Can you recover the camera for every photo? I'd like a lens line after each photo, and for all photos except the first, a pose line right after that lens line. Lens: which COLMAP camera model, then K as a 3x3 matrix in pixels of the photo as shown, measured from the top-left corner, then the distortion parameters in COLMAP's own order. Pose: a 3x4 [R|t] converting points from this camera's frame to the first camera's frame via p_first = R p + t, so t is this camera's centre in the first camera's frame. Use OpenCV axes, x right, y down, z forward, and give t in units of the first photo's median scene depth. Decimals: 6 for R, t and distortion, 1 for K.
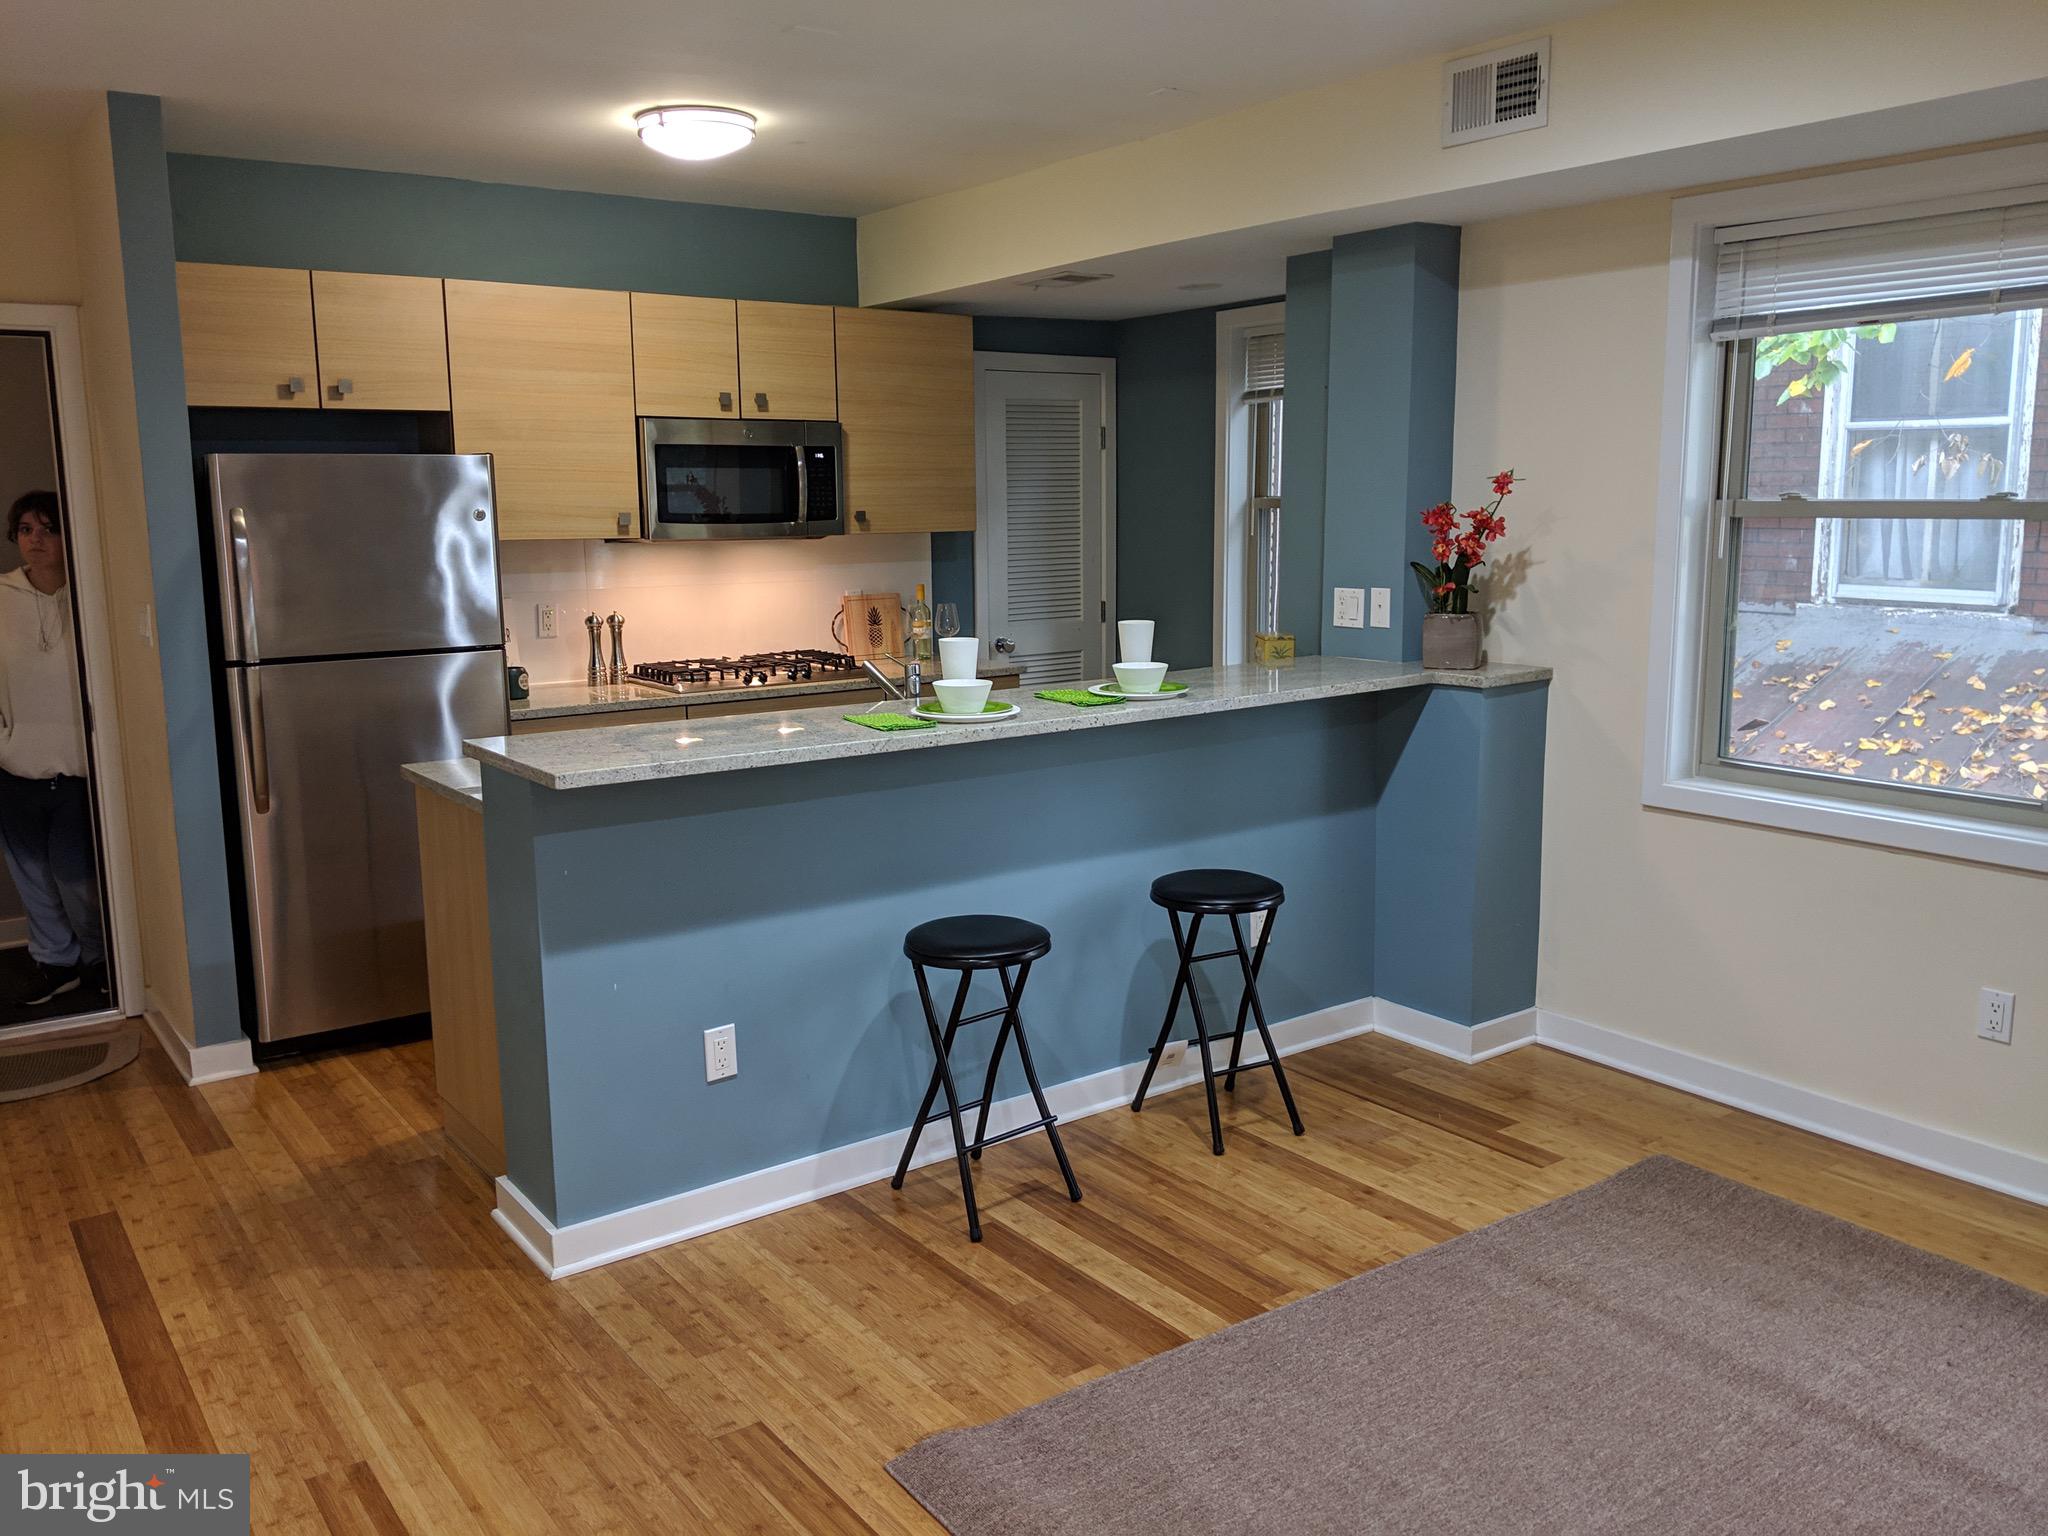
lens RADIAL K [[1633.2, 0, 1033.6], [0, 1633.2, 766.4], [0, 0, 1]] dist [0.077628, -0.144419]
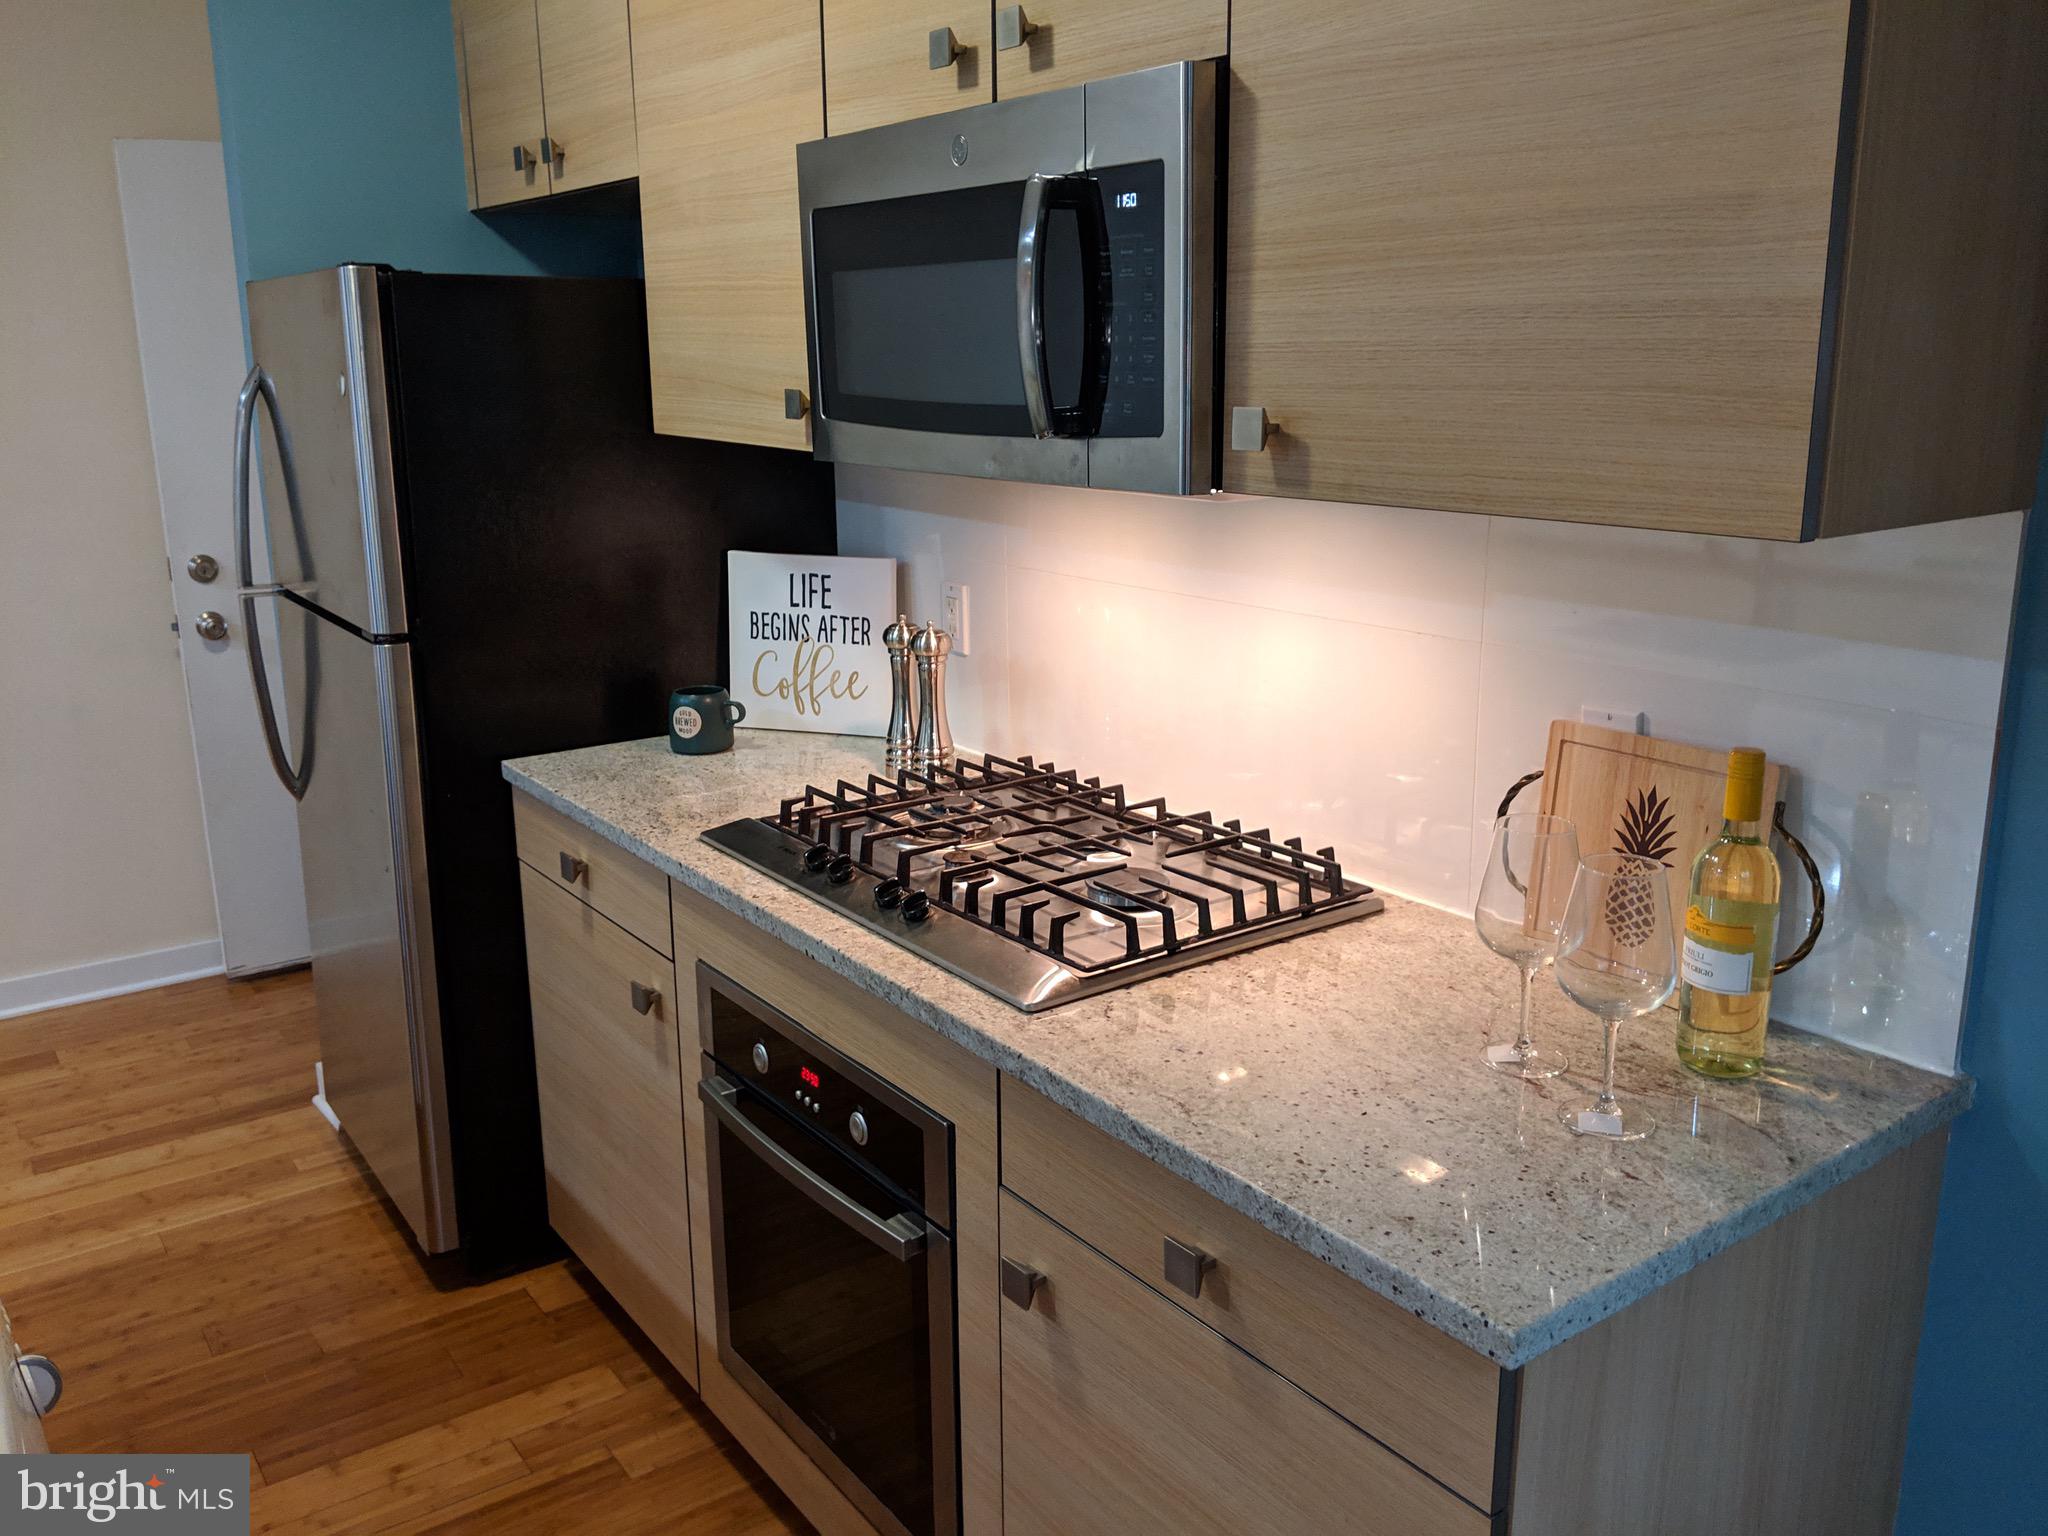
lens RADIAL K [[1633.2, 0, 1017.9], [0, 1633.2, 752.0], [0, 0, 1]] dist [0.077628, -0.144419]
pose [[-0.007180, 0.252374, -0.967603, 0.214370], [-0.154474, 0.955733, 0.250424, -0.221044], [0.987971, 0.151267, 0.032123, 1.302095]]
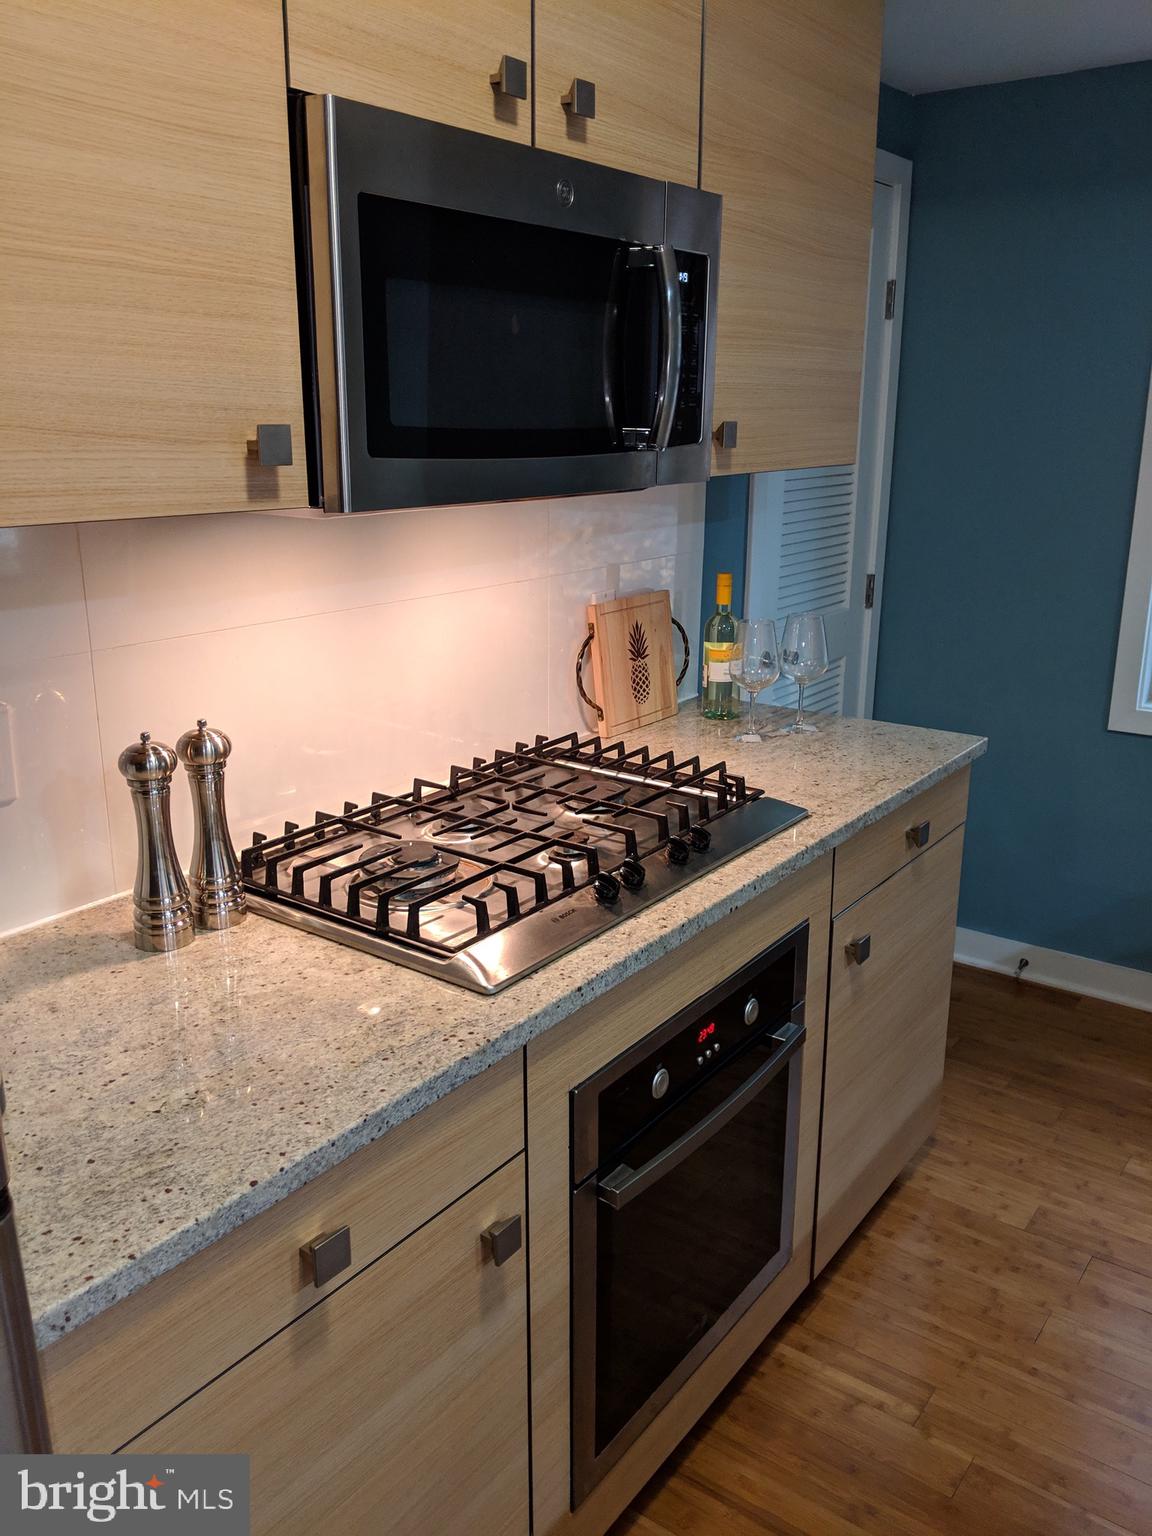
lens RADIAL K [[1224.9, 0, 577.0], [0, 1224.9, 765.2], [0, 0, 1]] dist [0.077628, -0.144419]
pose [[0.957481, -0.070140, 0.279839, -0.323857], [0.038054, 0.992225, 0.118494, -0.144726], [-0.285974, -0.102807, 0.952706, 0.940845]]
